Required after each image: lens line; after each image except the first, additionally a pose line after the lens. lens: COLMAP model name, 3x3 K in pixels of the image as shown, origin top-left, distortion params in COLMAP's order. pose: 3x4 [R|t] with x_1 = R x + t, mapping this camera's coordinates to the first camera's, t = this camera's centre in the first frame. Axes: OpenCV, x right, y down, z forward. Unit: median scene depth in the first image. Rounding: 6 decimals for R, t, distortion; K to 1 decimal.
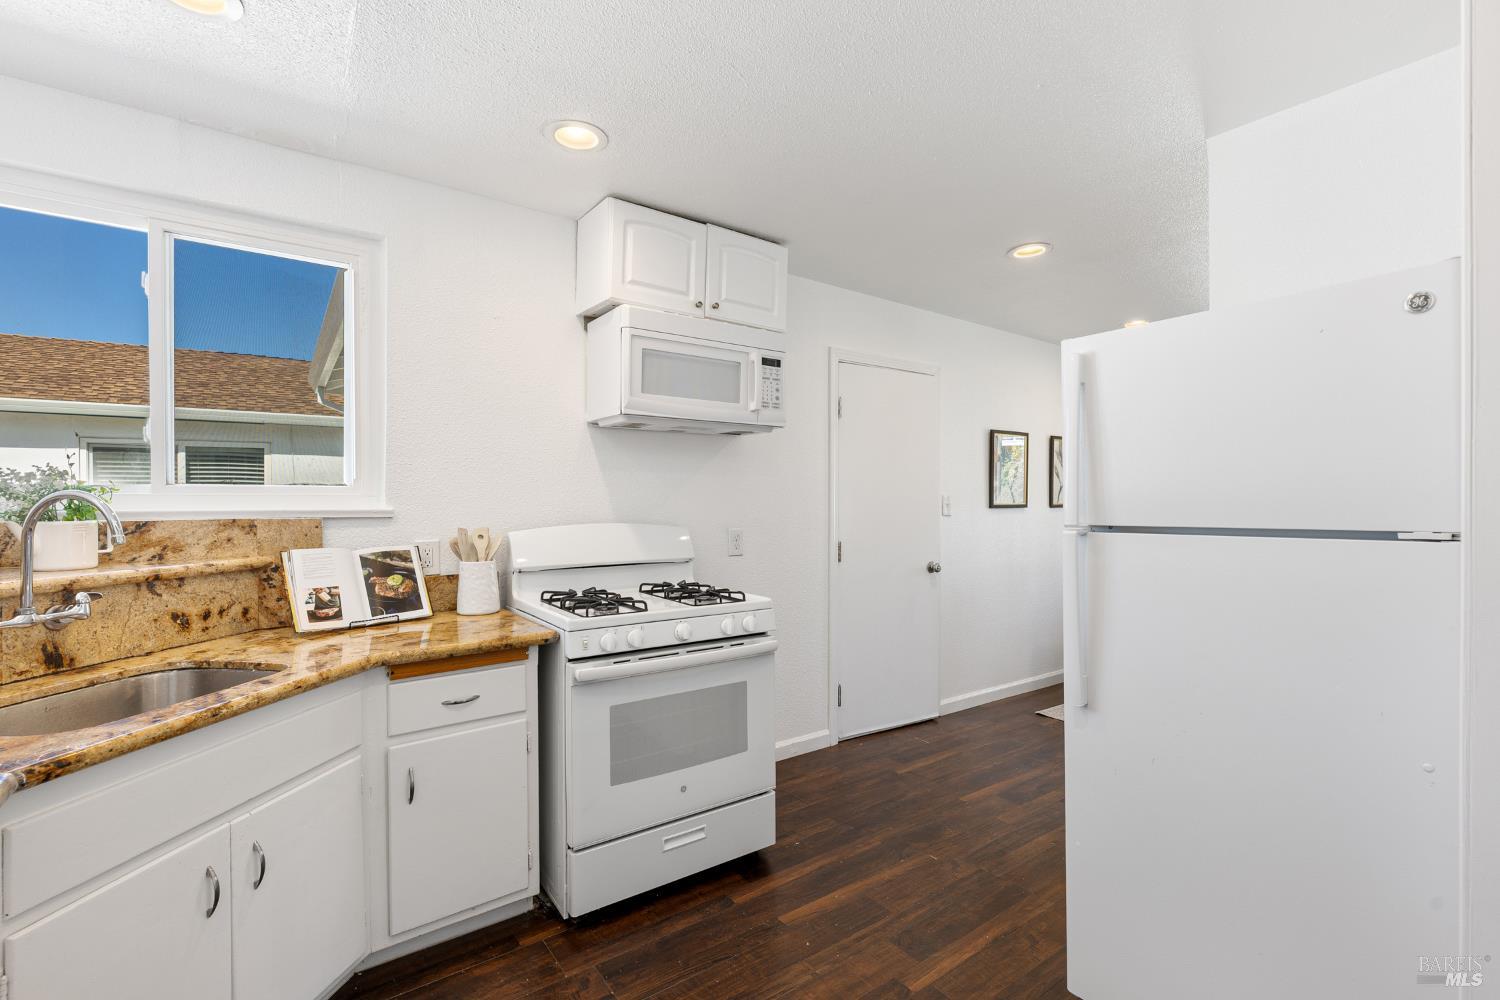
lens RADIAL K [[671.4, 0, 750.0], [0, 671.4, 500.0], [0, 0, 1]] dist [-0.000106, -0.000045]
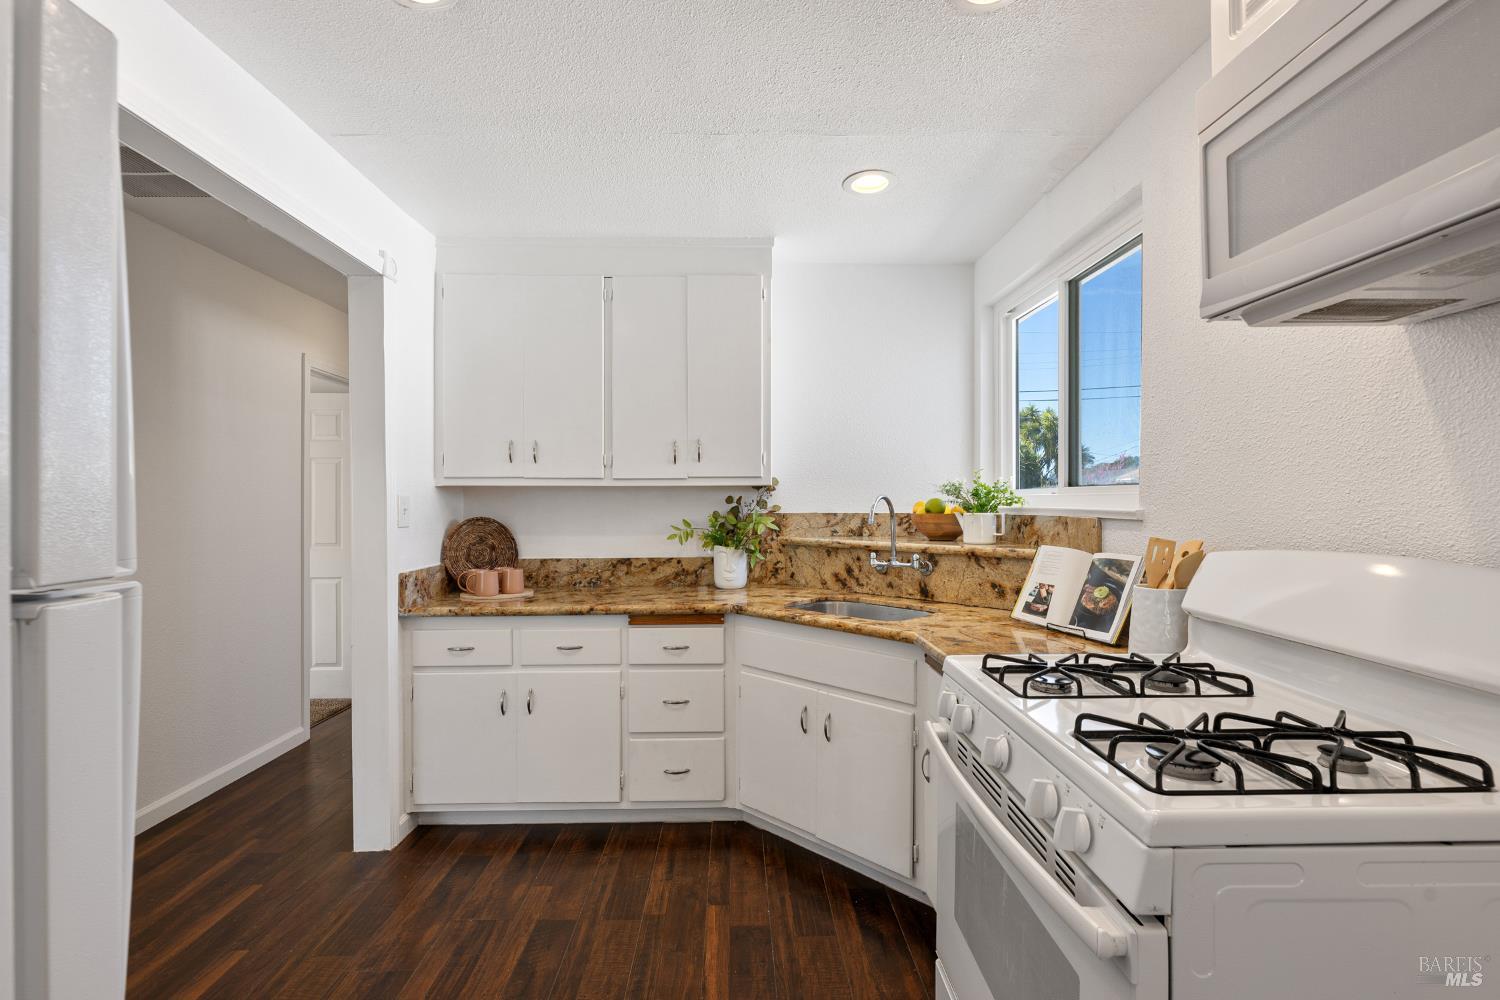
lens RADIAL K [[657.5, 0, 750.0], [0, 657.5, 500.0], [0, 0, 1]] dist [-0.008201, -0.000112]
pose [[-0.573412, 0.002354, -0.819264, 0.454020], [0.003090, 0.999995, 0.000711, -0.001264], [0.819261, -0.002124, -0.573416, 1.205828]]
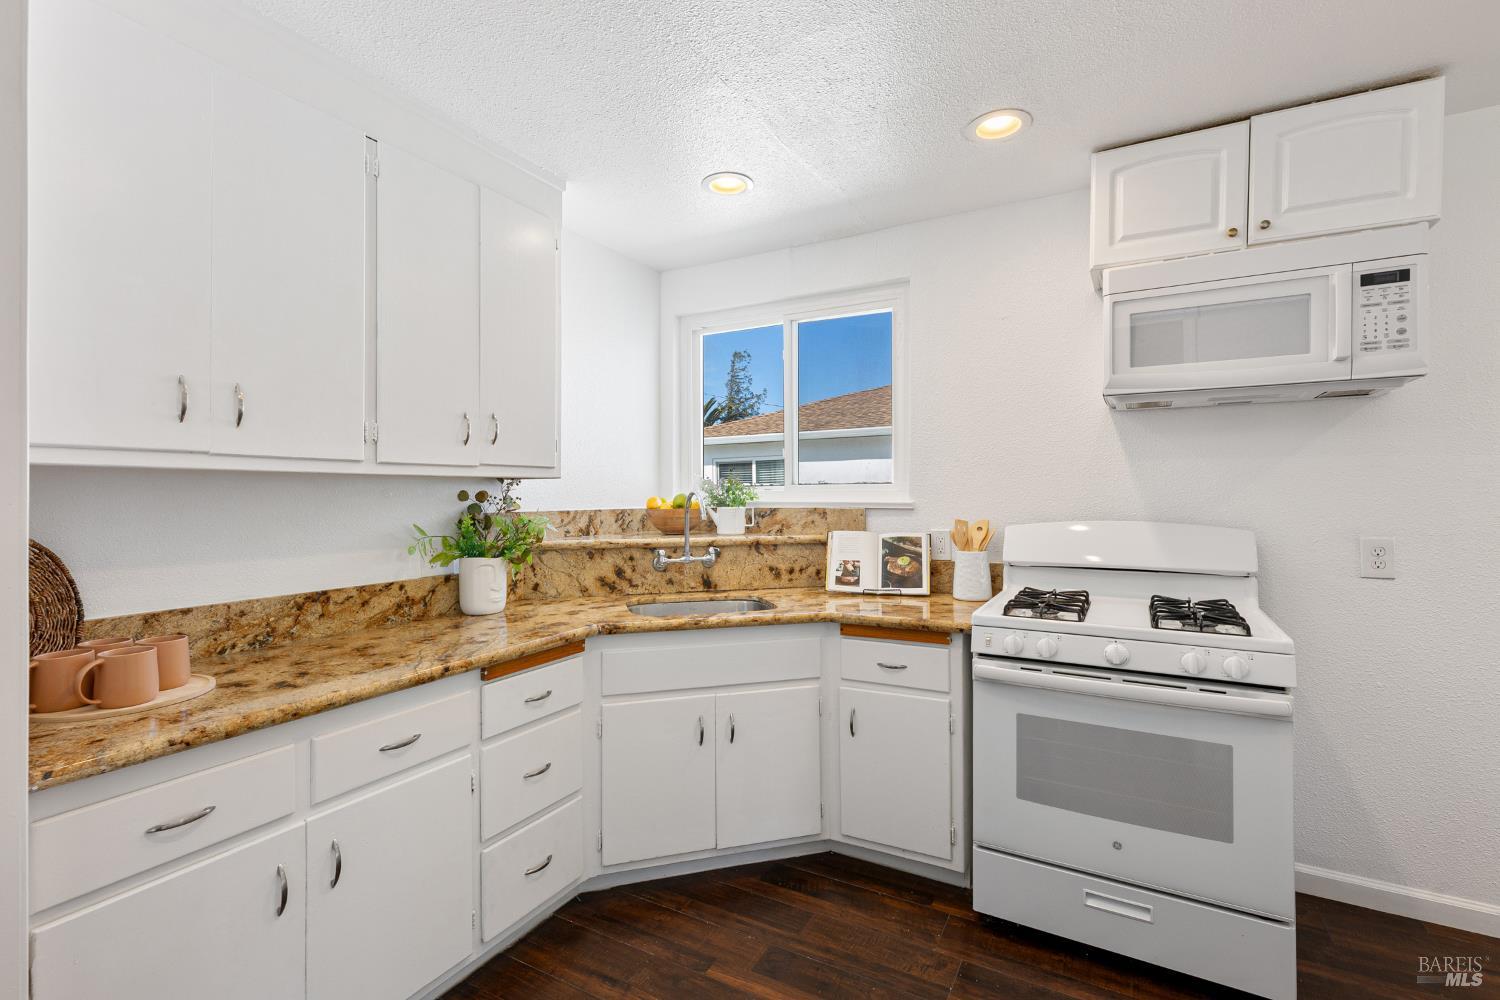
lens RADIAL K [[672.5, 0, 754.3], [0, 672.5, 489.1], [0, 0, 1]] dist [0.000513, 0.000065]
pose [[0.424305, -0.006992, -0.905492, 0.492020], [0.002866, 0.999976, -0.006378, -0.002952], [0.905515, 0.000111, 0.424315, 0.262363]]
